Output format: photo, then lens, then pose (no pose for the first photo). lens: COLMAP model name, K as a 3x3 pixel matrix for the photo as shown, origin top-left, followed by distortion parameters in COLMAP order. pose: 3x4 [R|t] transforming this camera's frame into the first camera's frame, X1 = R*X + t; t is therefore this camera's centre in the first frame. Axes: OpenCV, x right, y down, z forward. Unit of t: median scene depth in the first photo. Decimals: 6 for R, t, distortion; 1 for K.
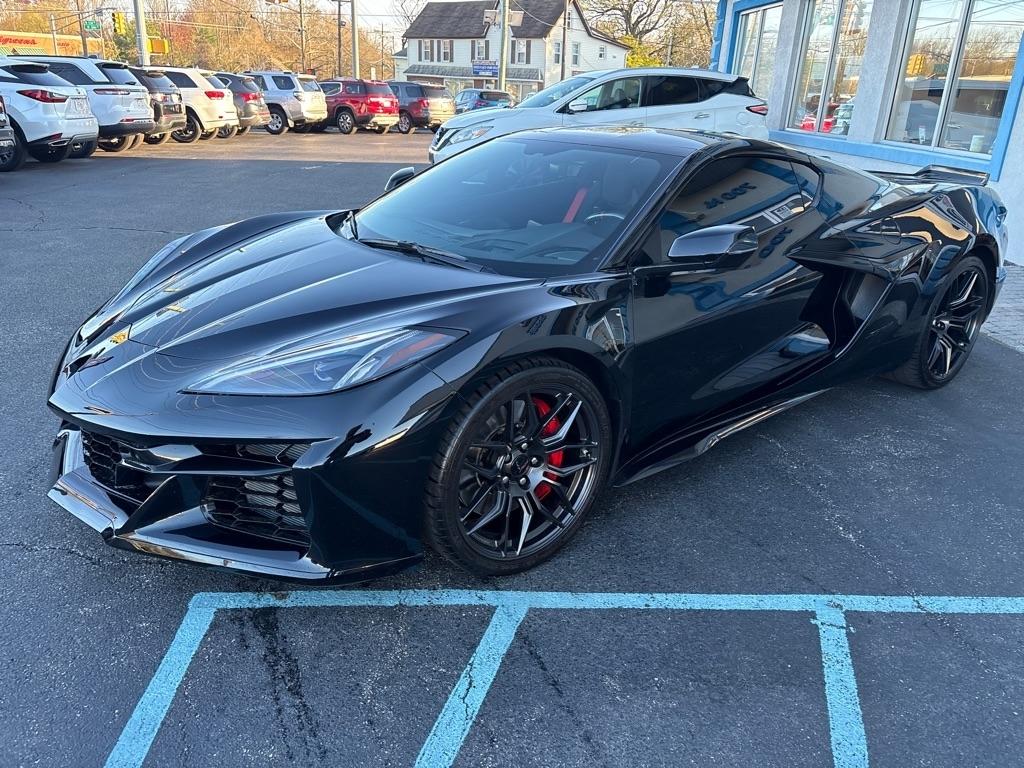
lens RADIAL K [[792.7, 0, 528.5], [0, 792.7, 384.1], [0, 0, 1]] dist [0.054689, -0.052742]
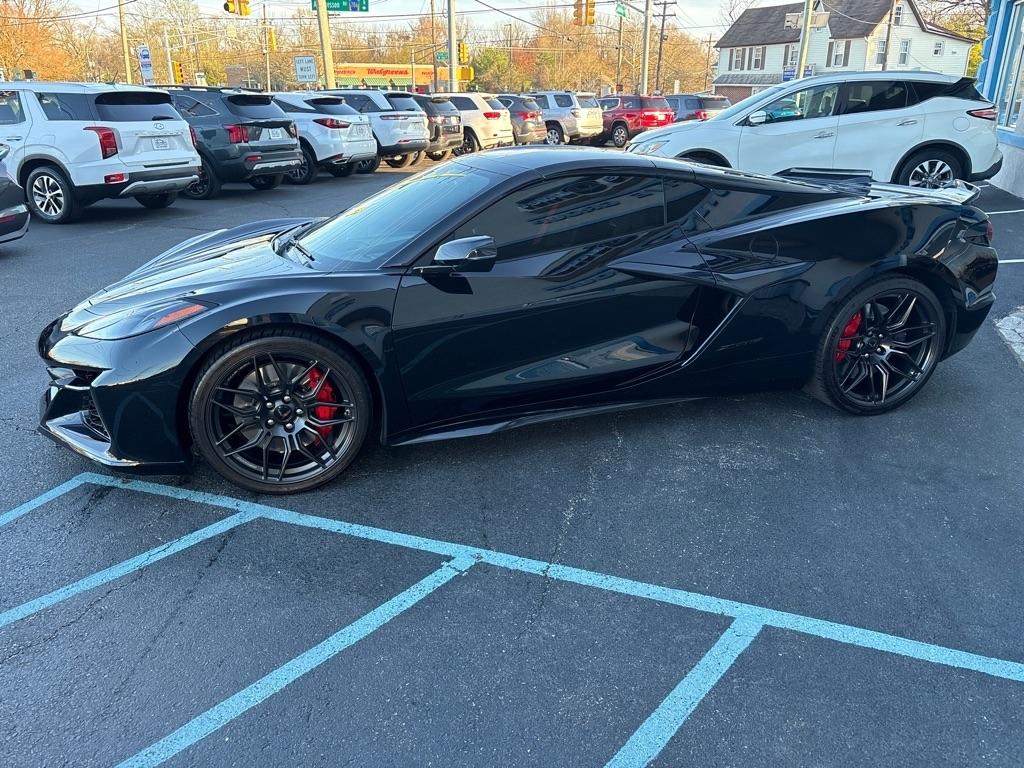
lens RADIAL K [[798.3, 0, 525.3], [0, 798.3, 395.7], [0, 0, 1]] dist [0.020846, 0.004669]
pose [[0.919379, 0.101614, -0.380022, 0.123802], [-0.101305, 0.994636, 0.020871, 0.000827], [0.380104, 0.019310, 0.924742, -0.010688]]
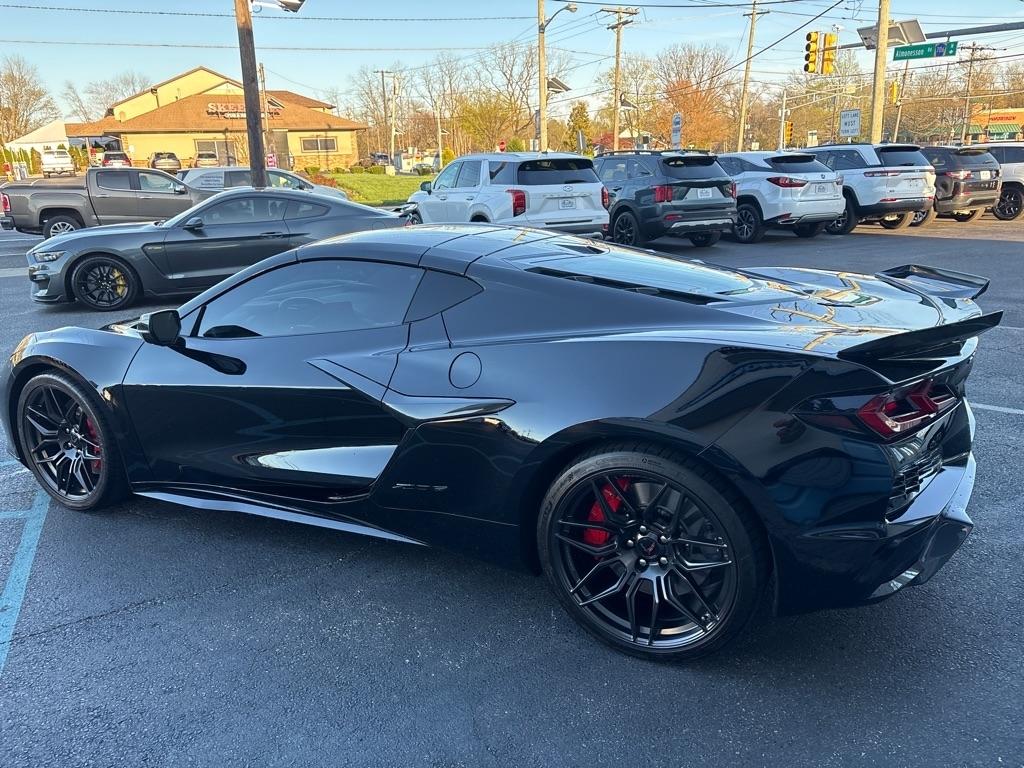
lens RADIAL K [[791.6, 0, 508.8], [0, 791.6, 381.6], [0, 0, 1]] dist [0.058016, -0.056861]
pose [[0.377009, 0.202104, -0.903890, 0.246460], [-0.278071, 0.955581, 0.097679, -0.056954], [0.883482, 0.214520, 0.416462, 0.153983]]
